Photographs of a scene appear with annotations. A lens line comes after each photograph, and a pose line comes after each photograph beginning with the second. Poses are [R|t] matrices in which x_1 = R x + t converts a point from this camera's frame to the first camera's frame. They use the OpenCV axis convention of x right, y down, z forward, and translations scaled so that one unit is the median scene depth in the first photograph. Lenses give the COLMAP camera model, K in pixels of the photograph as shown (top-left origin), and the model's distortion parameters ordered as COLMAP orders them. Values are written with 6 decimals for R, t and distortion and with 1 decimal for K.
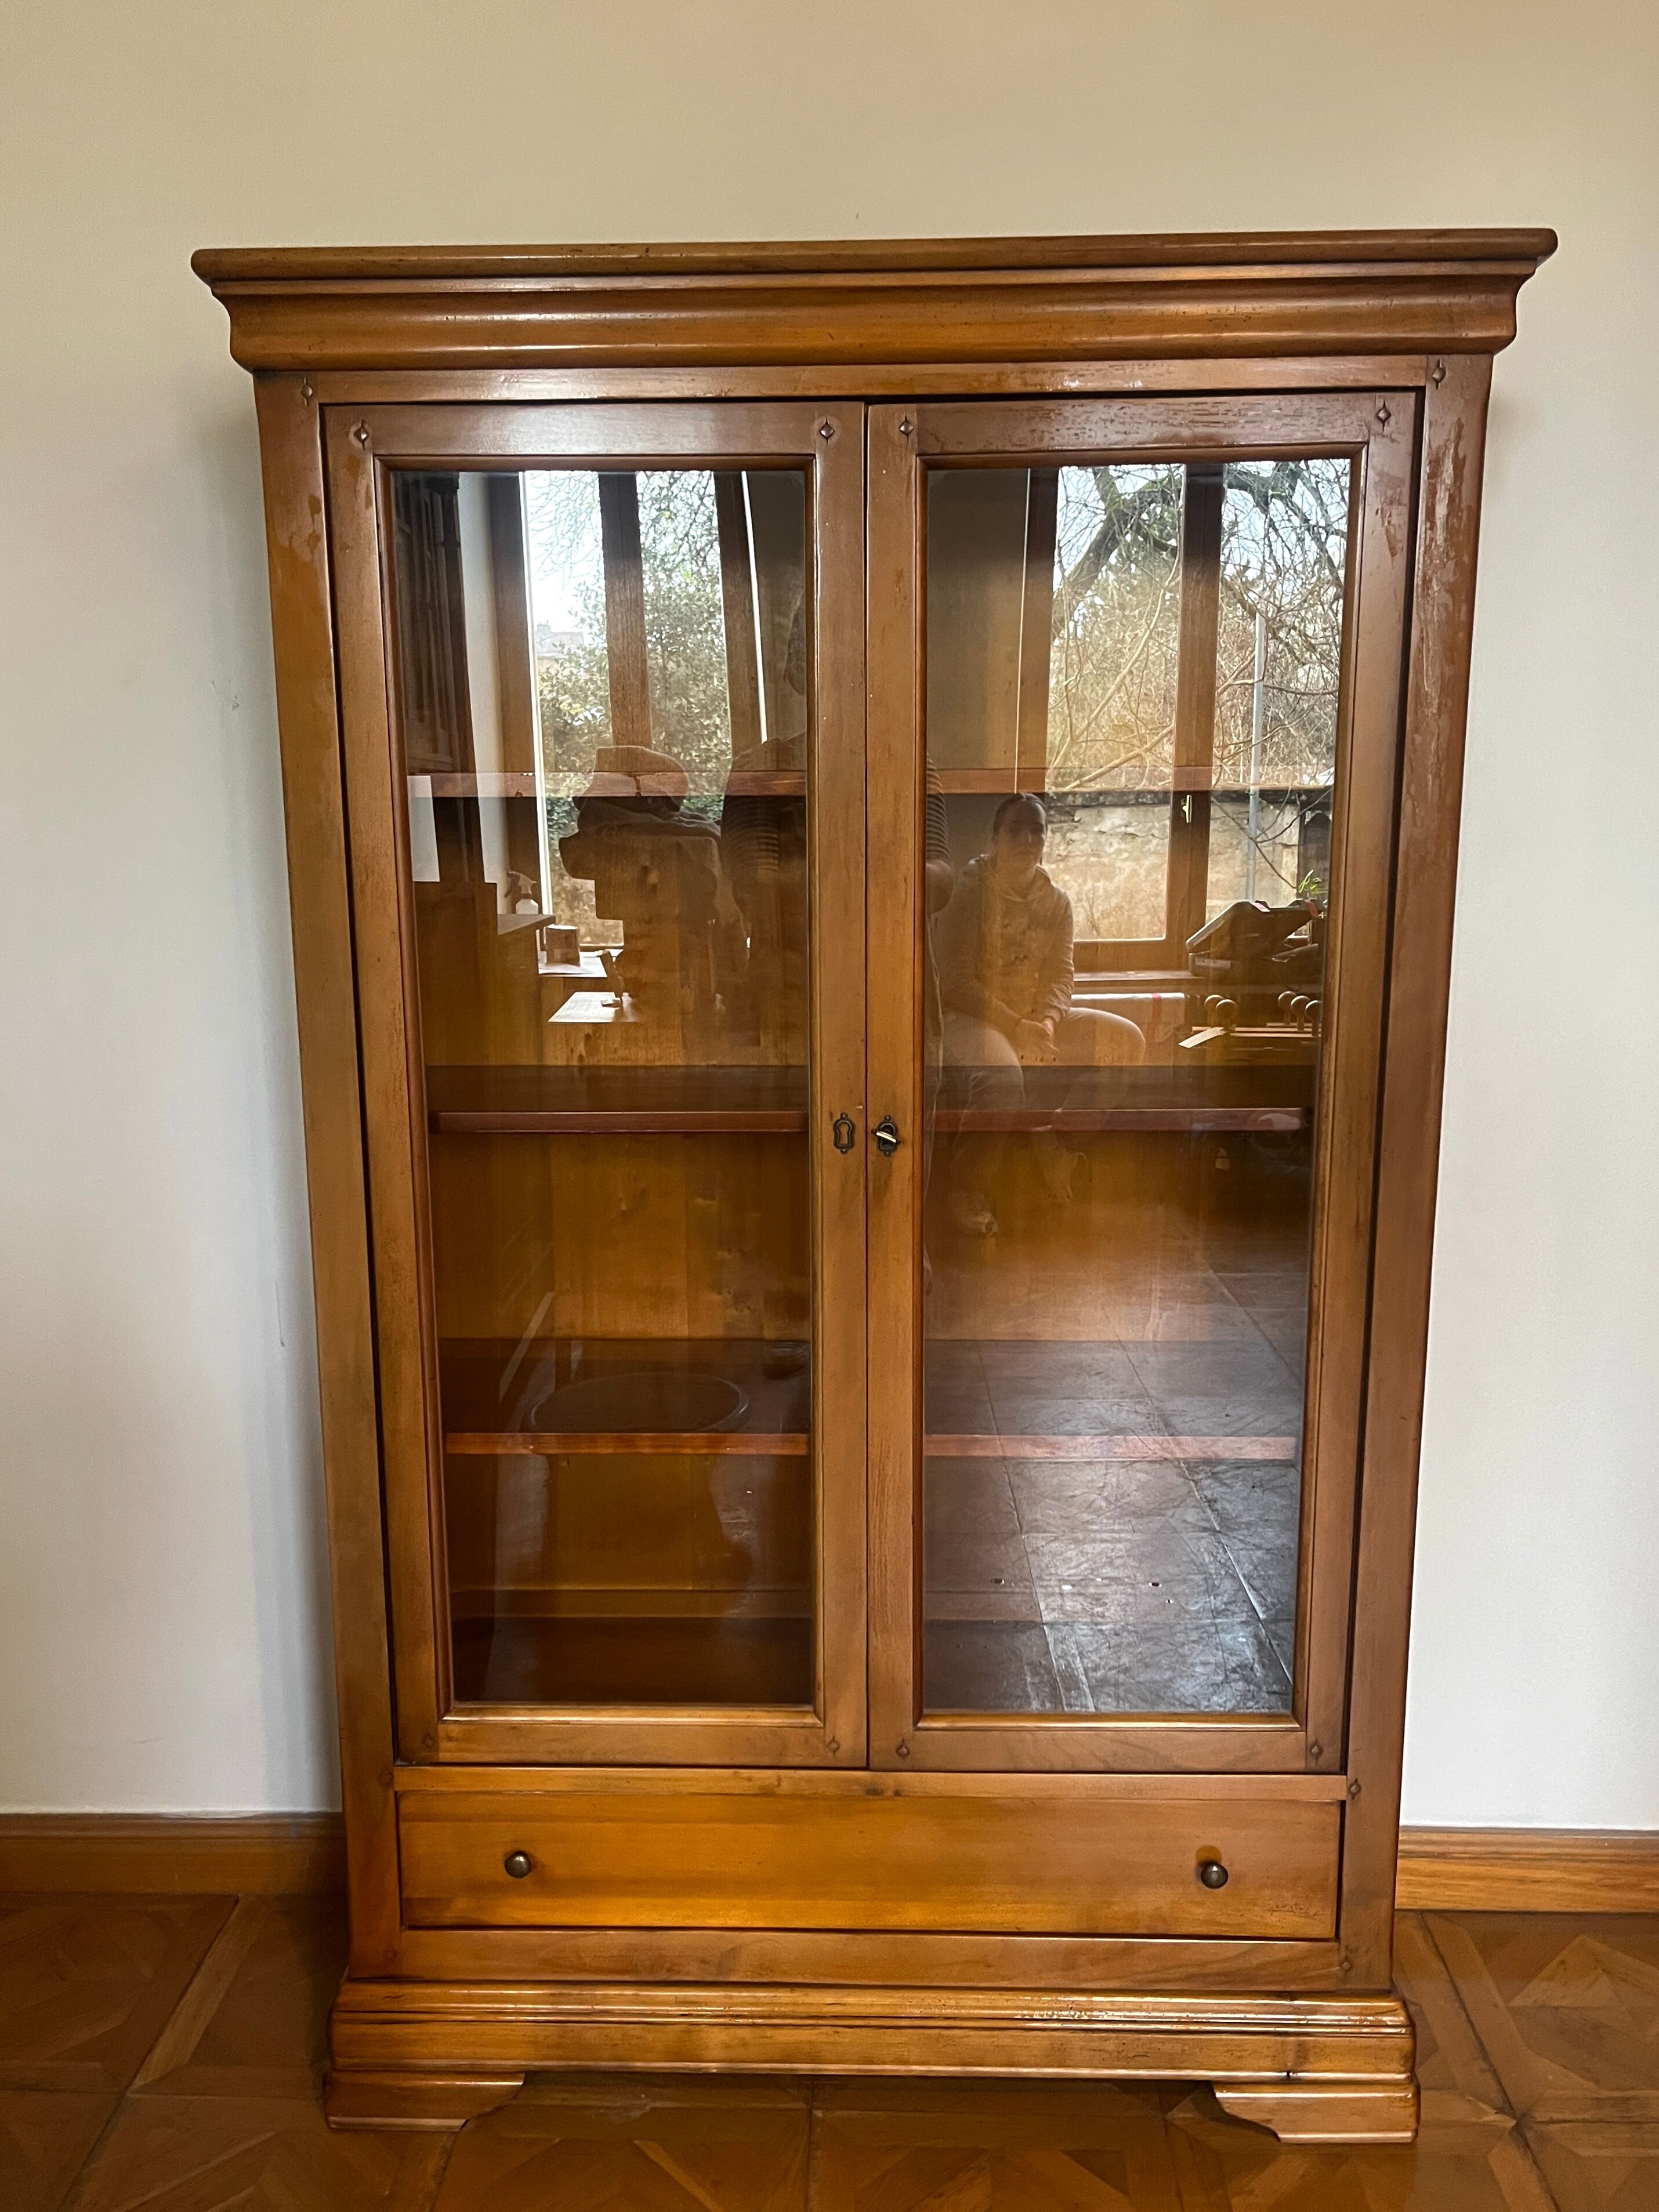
lens RADIAL K [[1749.5, 0, 812.6], [0, 1749.5, 1118.3], [0, 0, 1]] dist [0.050401, -0.080858]
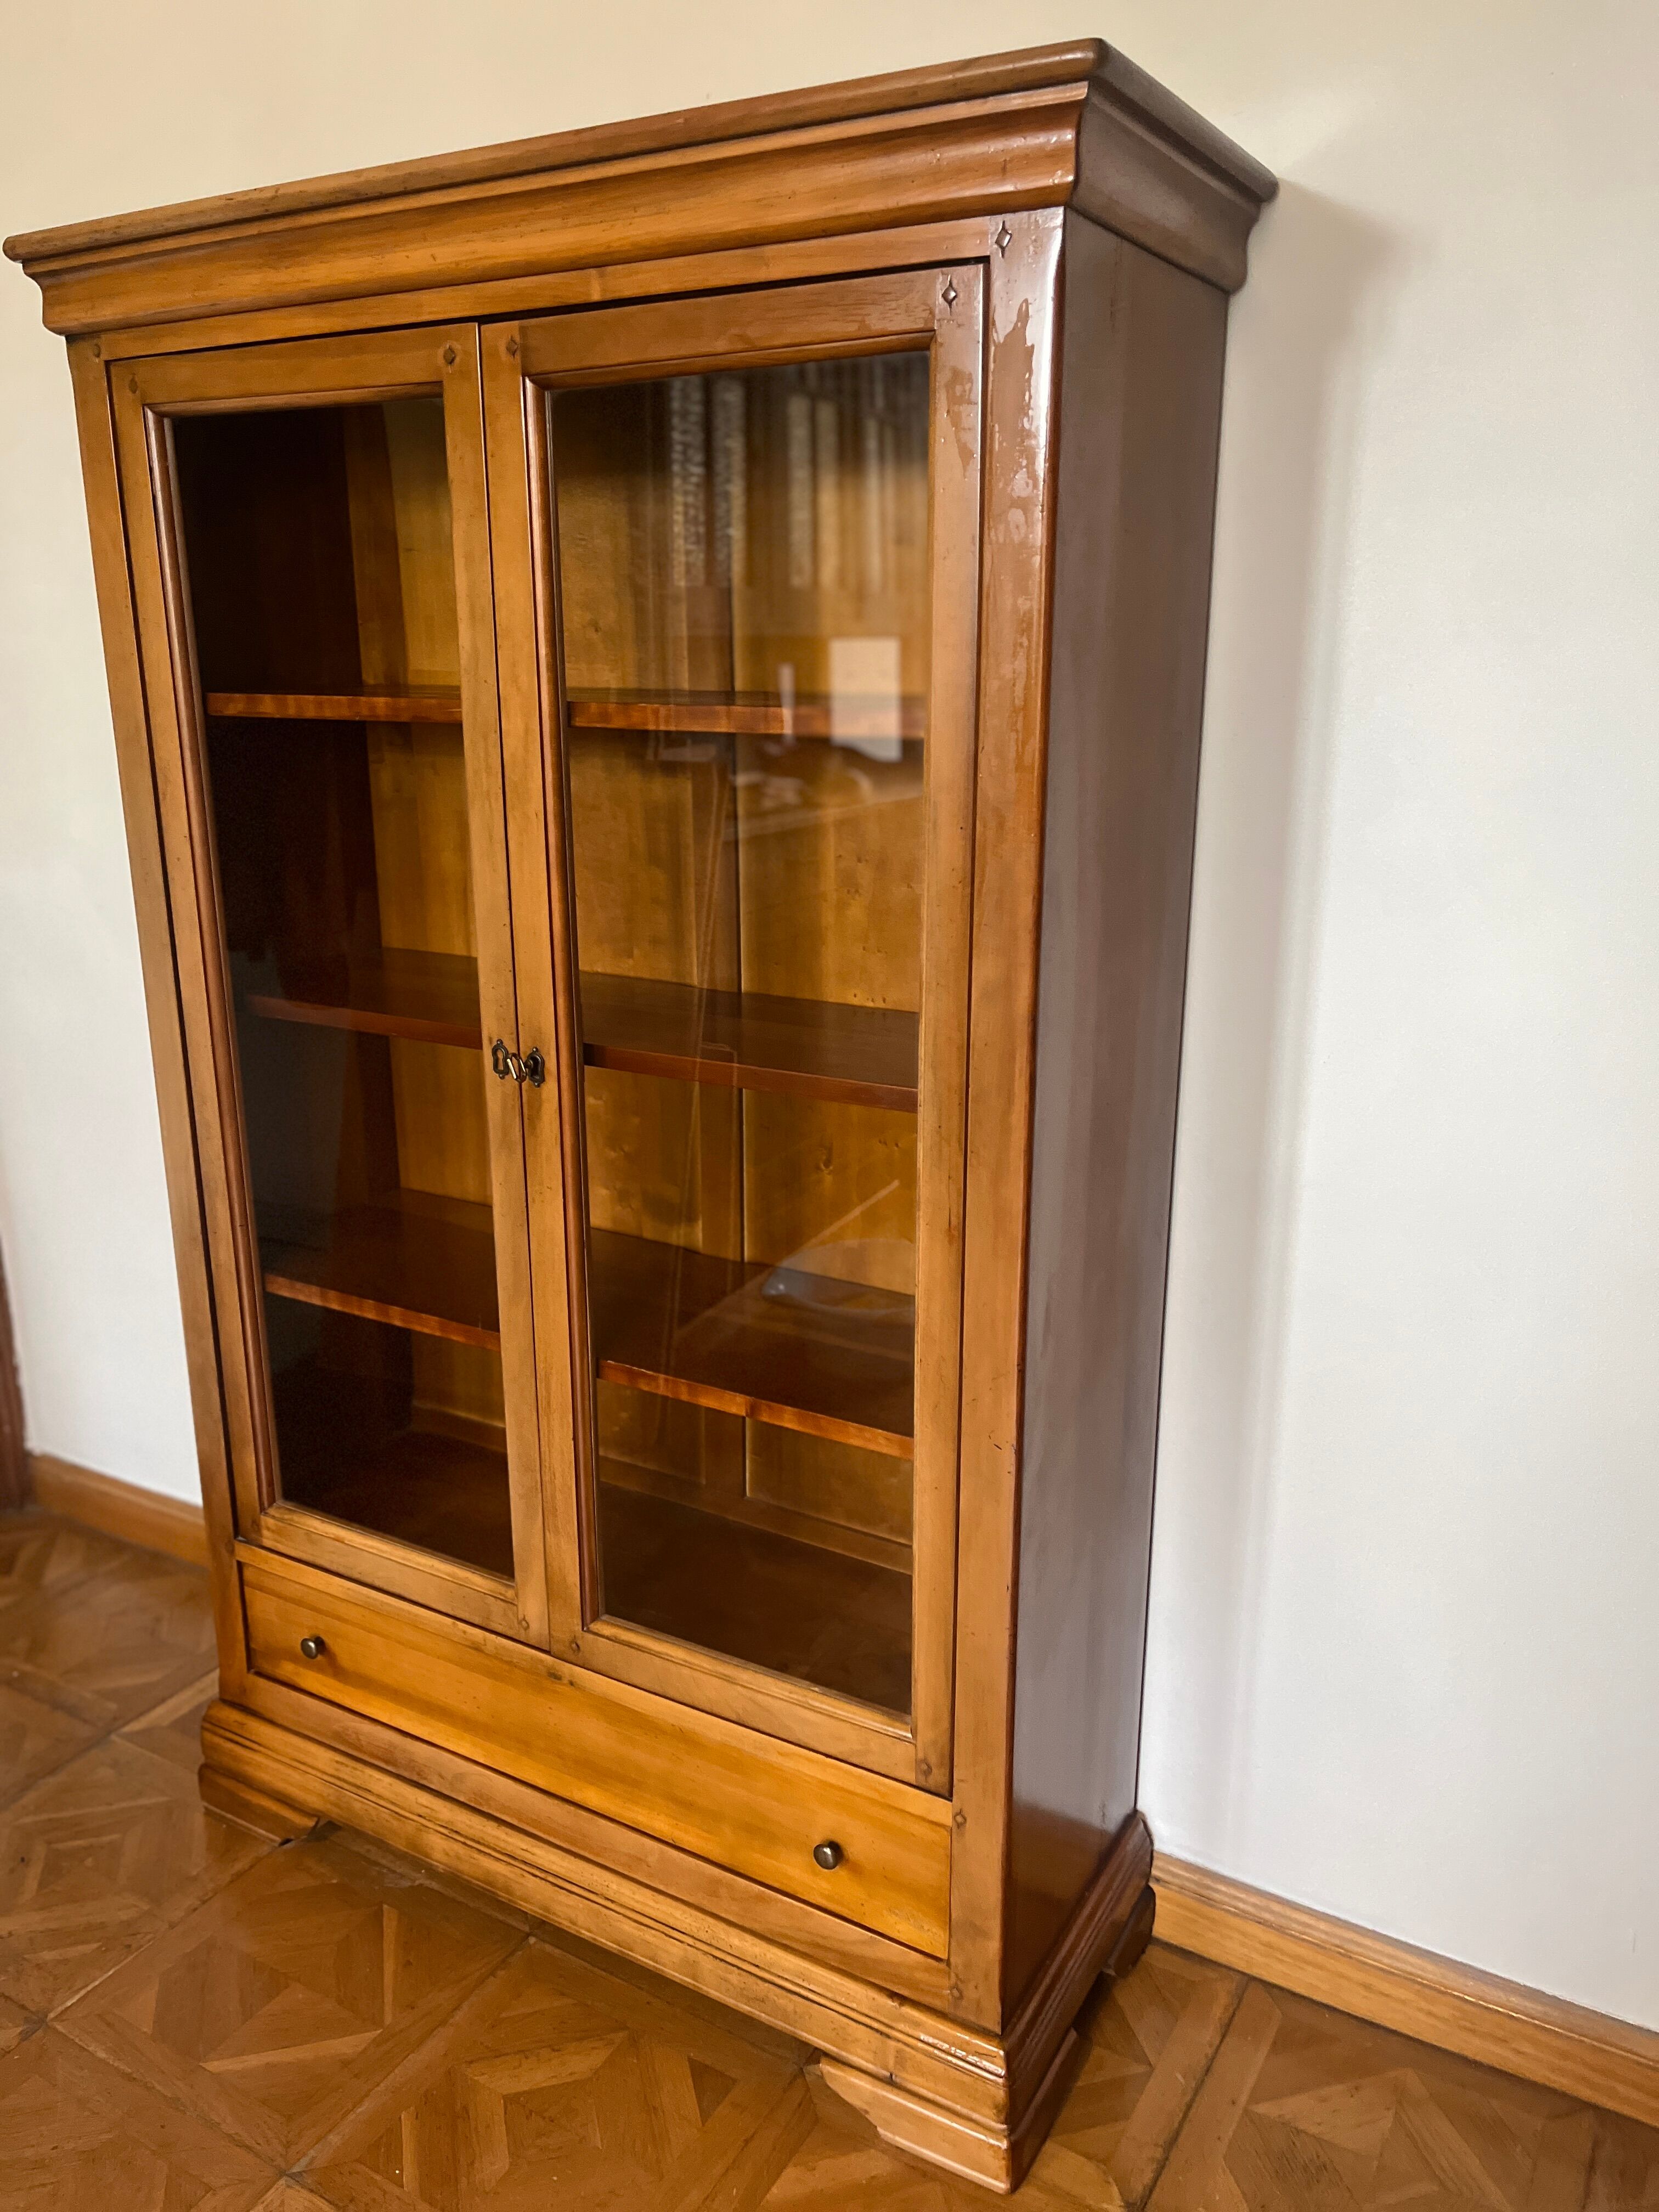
lens RADIAL K [[1670.2, 0, 833.4], [0, 1670.2, 1111.6], [0, 0, 1]] dist [0.041292, -0.067505]
pose [[0.882486, 0.134863, -0.450589, 0.586753], [-0.090624, 0.988814, 0.118467, -0.087410], [0.461525, -0.063711, 0.884836, 0.202426]]
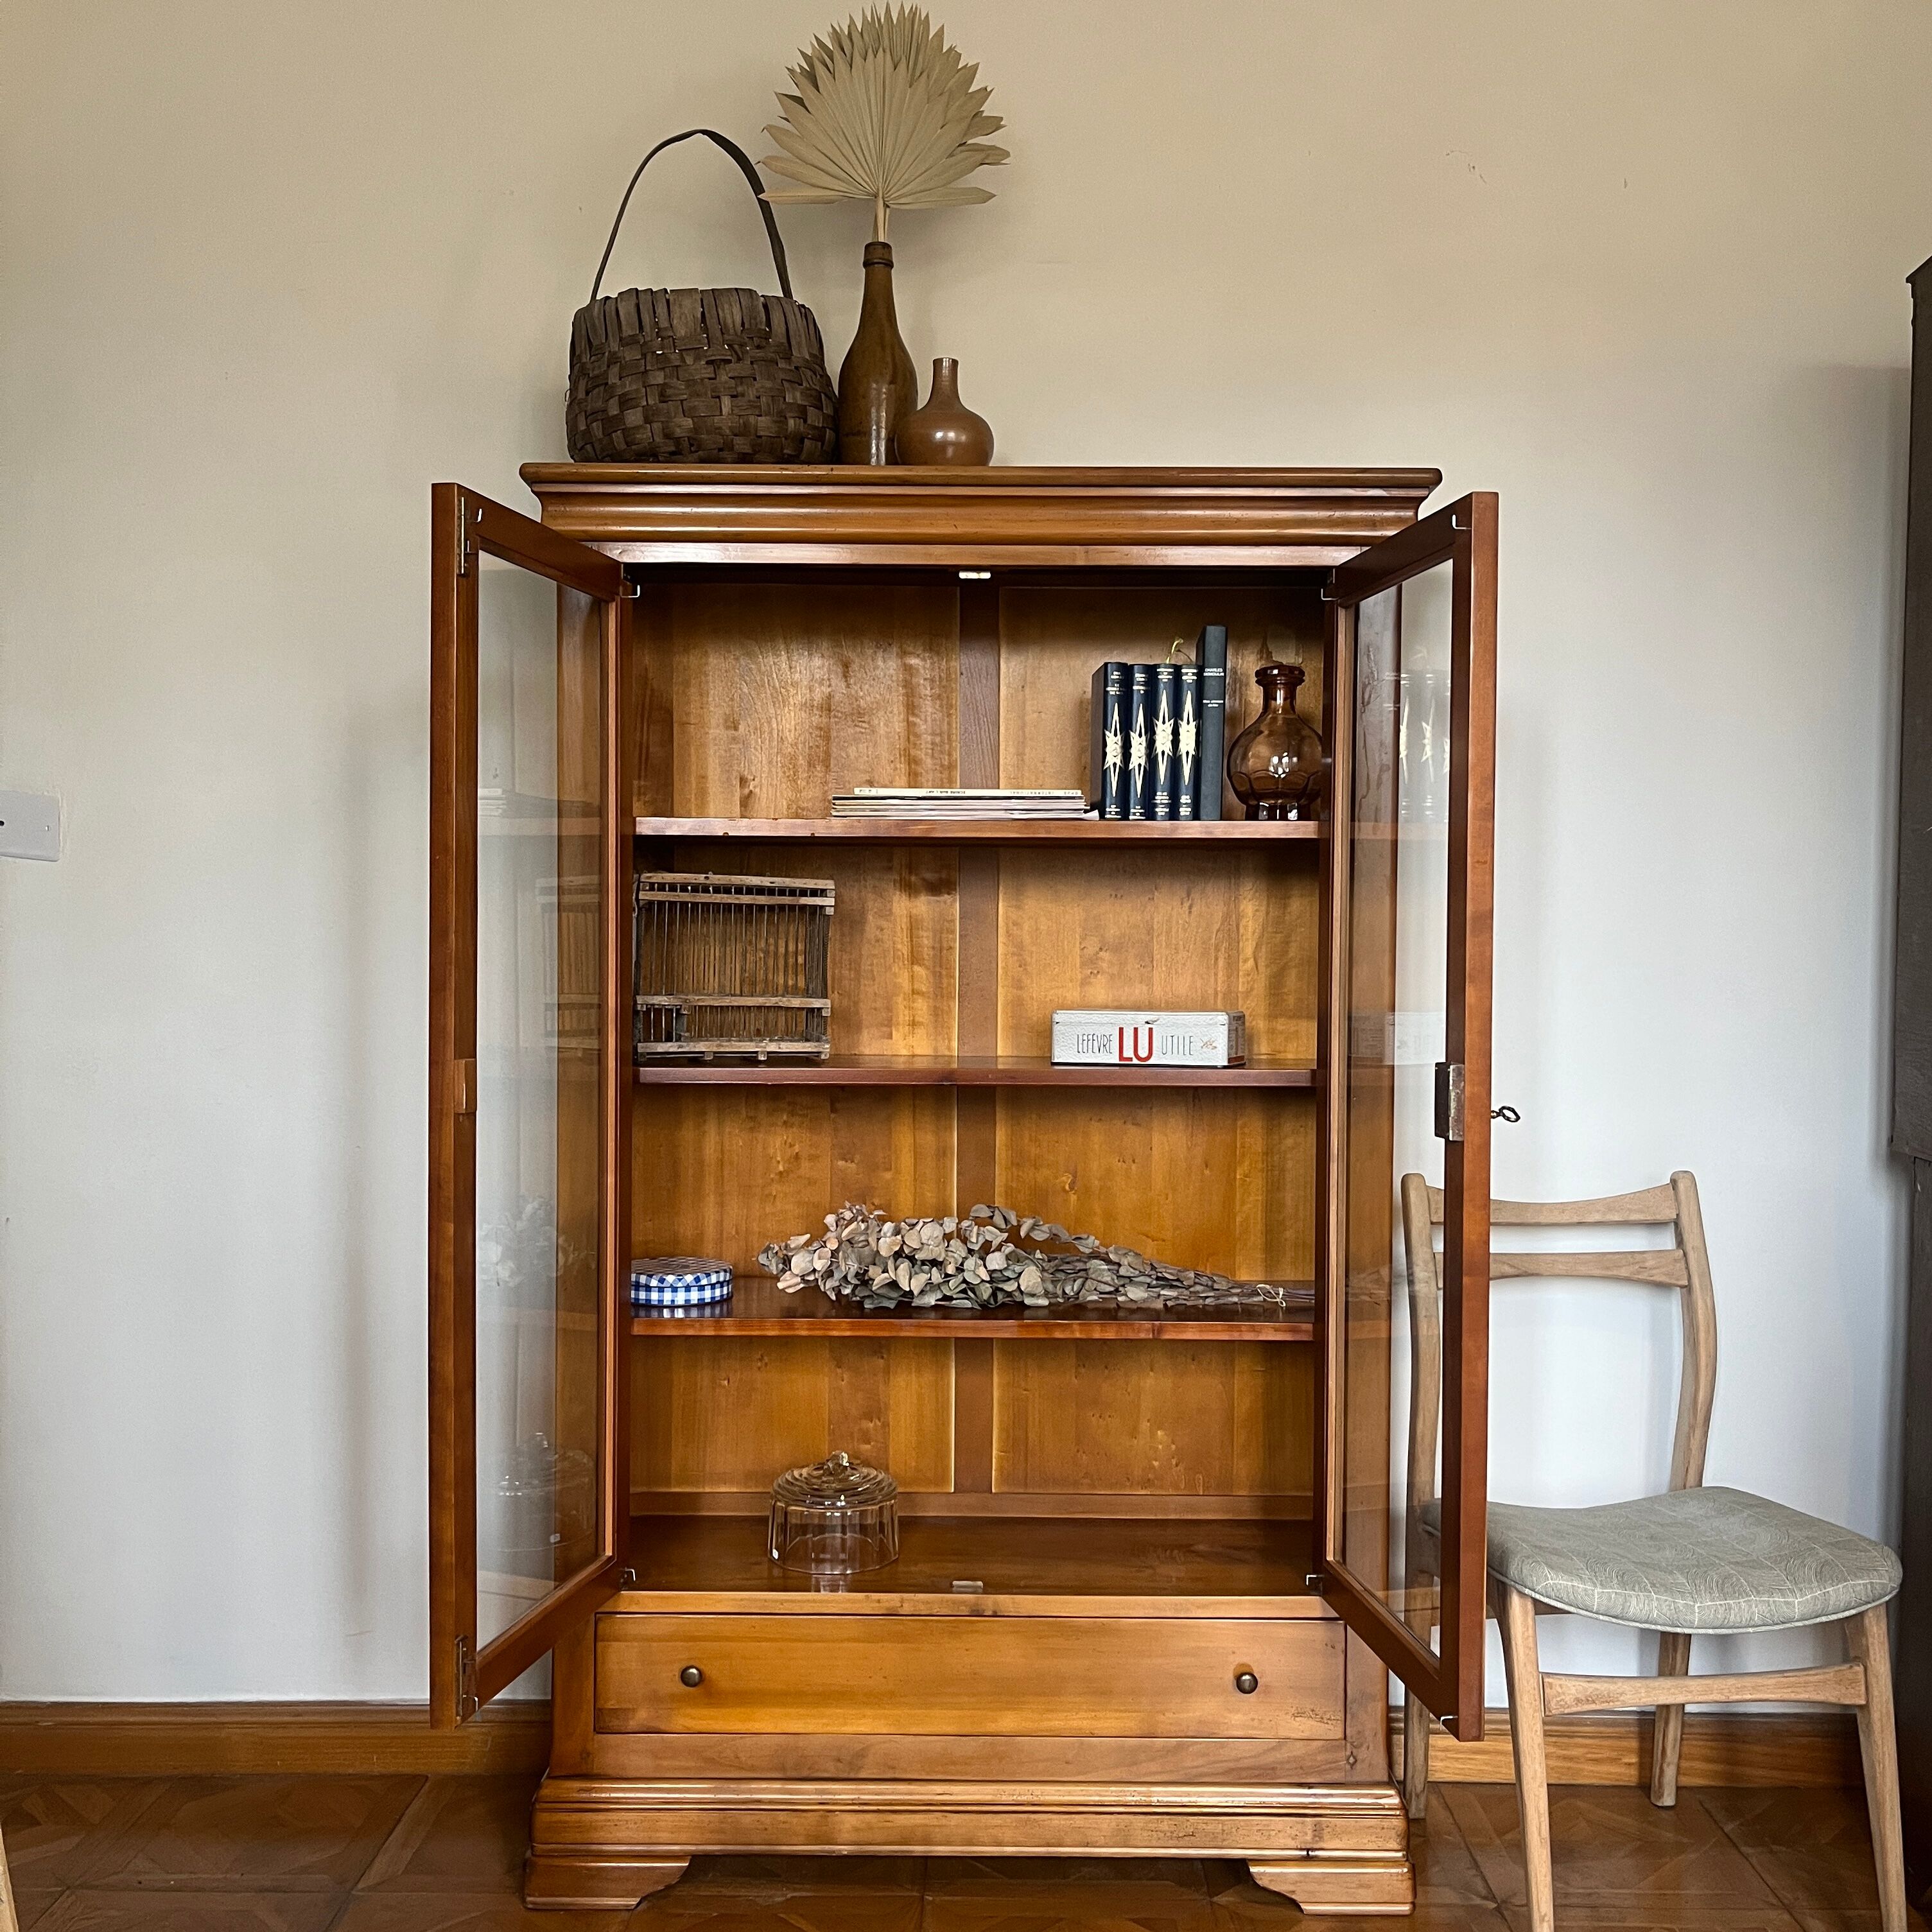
lens RADIAL K [[1926.6, 0, 966.0], [0, 1926.6, 966.0], [0, 0, 1]] dist [0.005876, -0.007656]
pose [[0.999552, 0.013245, 0.026845, -0.016007], [-0.008587, 0.985963, -0.166742, 0.154820], [-0.028677, 0.166437, 0.985635, -0.437515]]
